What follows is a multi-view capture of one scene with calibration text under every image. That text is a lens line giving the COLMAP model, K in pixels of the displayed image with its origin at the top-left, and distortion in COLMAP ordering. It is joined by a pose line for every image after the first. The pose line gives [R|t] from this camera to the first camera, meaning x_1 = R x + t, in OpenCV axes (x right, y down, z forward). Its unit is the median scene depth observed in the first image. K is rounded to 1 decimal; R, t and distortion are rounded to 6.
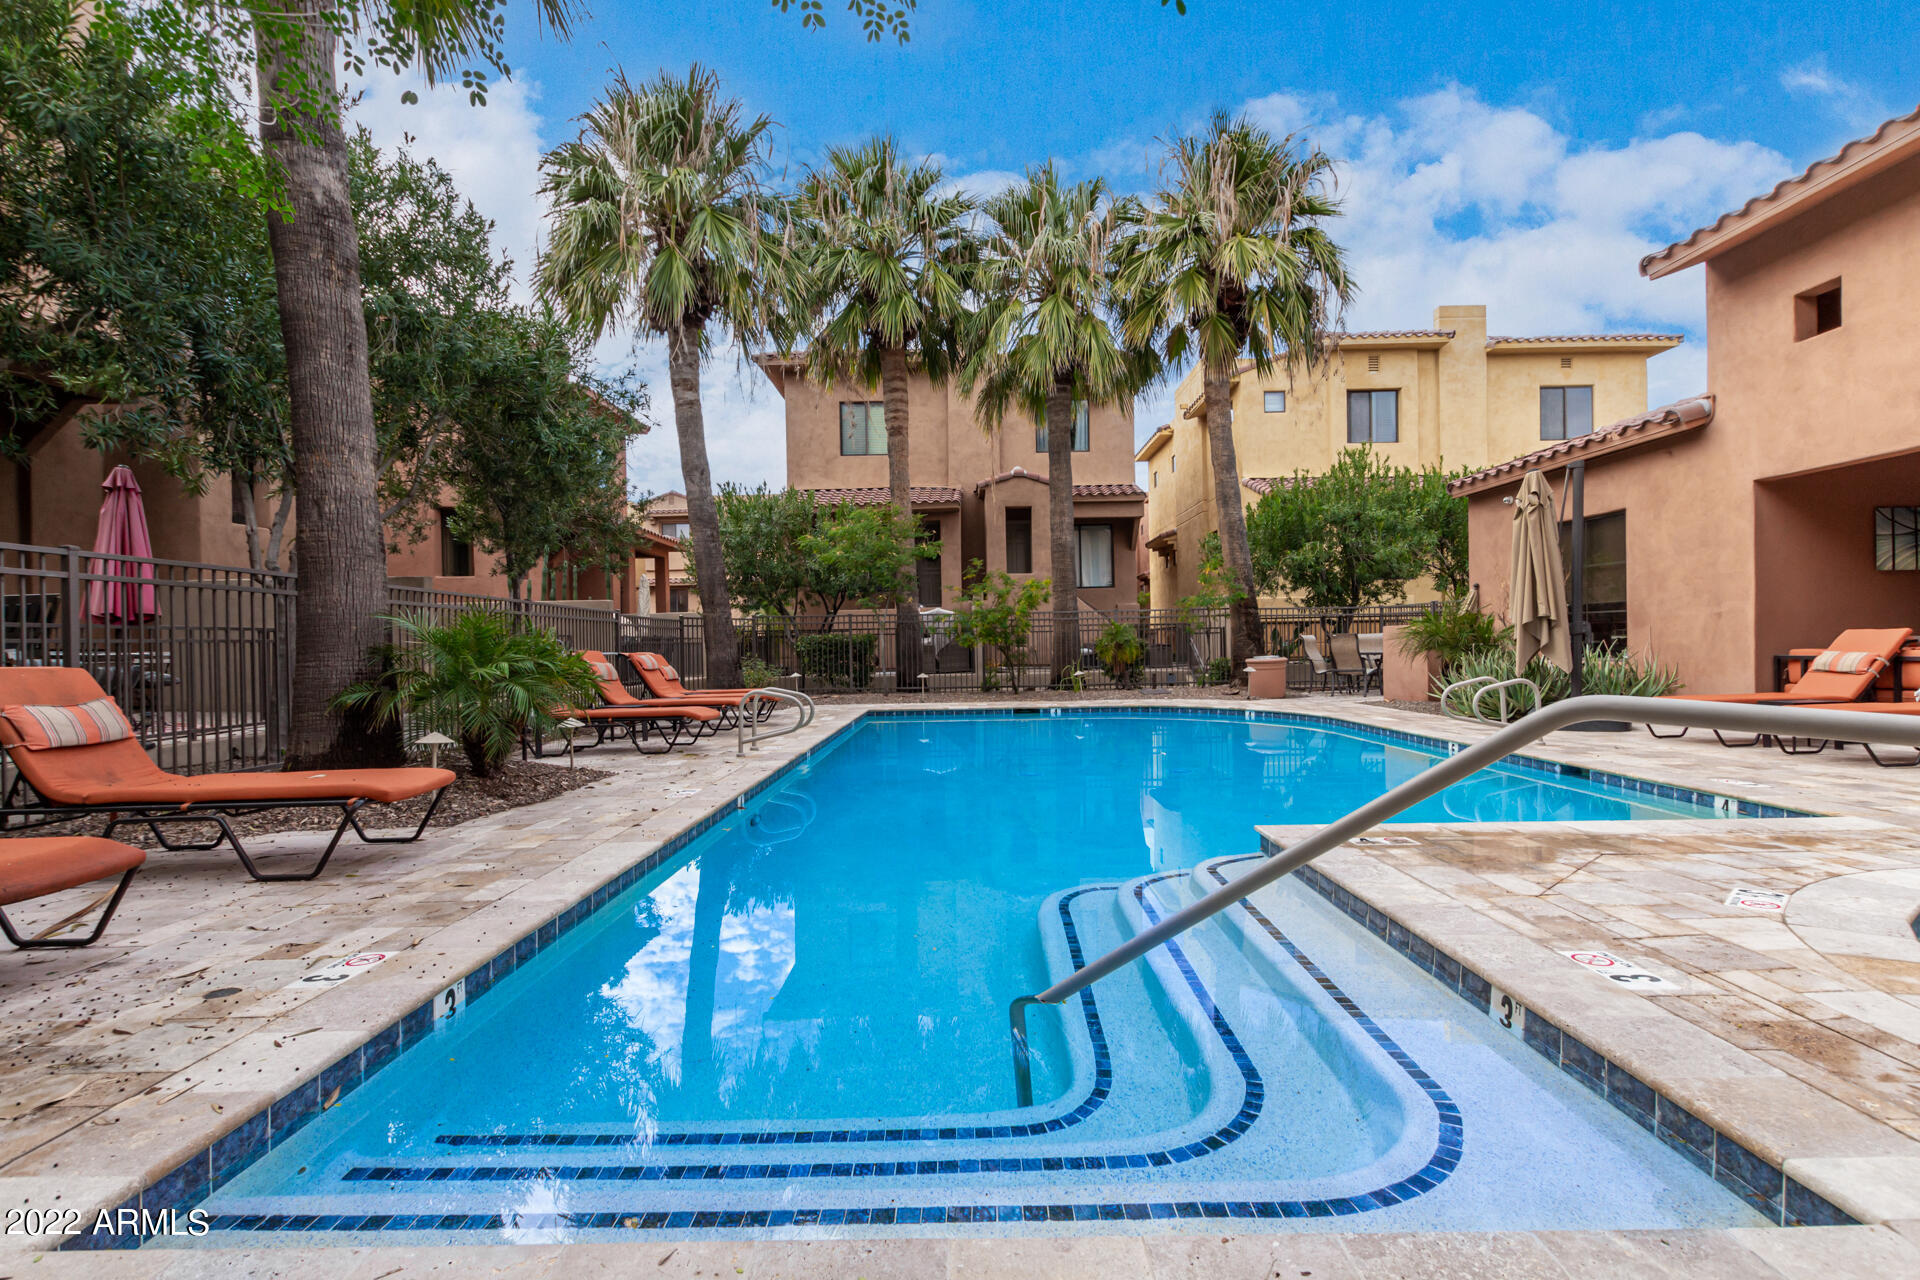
lens RADIAL K [[886.9, 0, 957.8], [0, 886.9, 649.4], [0, 0, 1]] dist [0.002763, -0.001763]
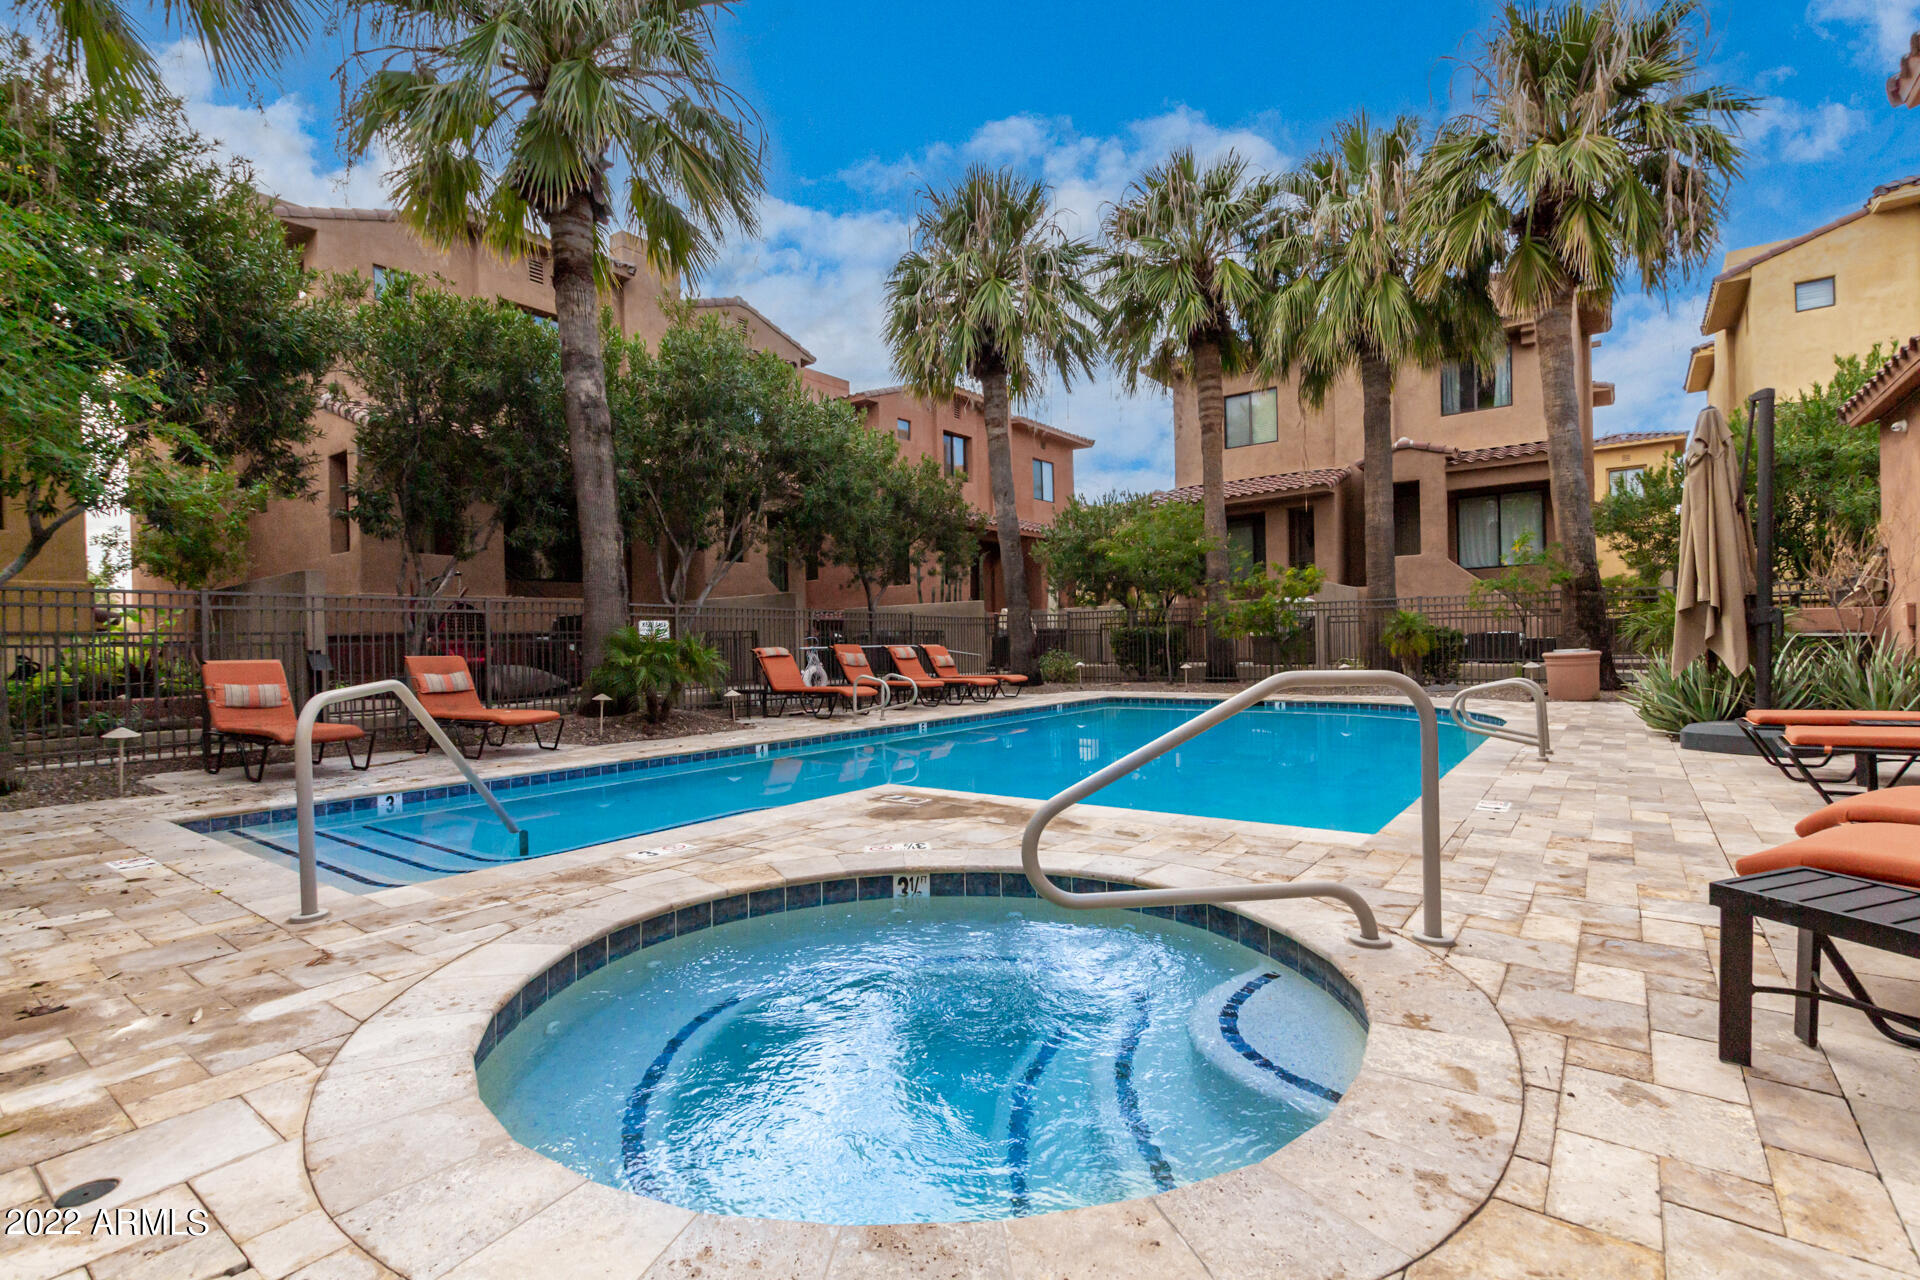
lens RADIAL K [[886.9, 0, 959.5], [0, 886.9, 644.9], [0, 0, 1]] dist [0.002763, -0.001763]
pose [[0.801205, 0.000008, -0.598389, 0.325850], [0.005400, 0.999959, 0.007243, -0.004833], [0.598365, -0.009034, 0.801173, 0.002136]]
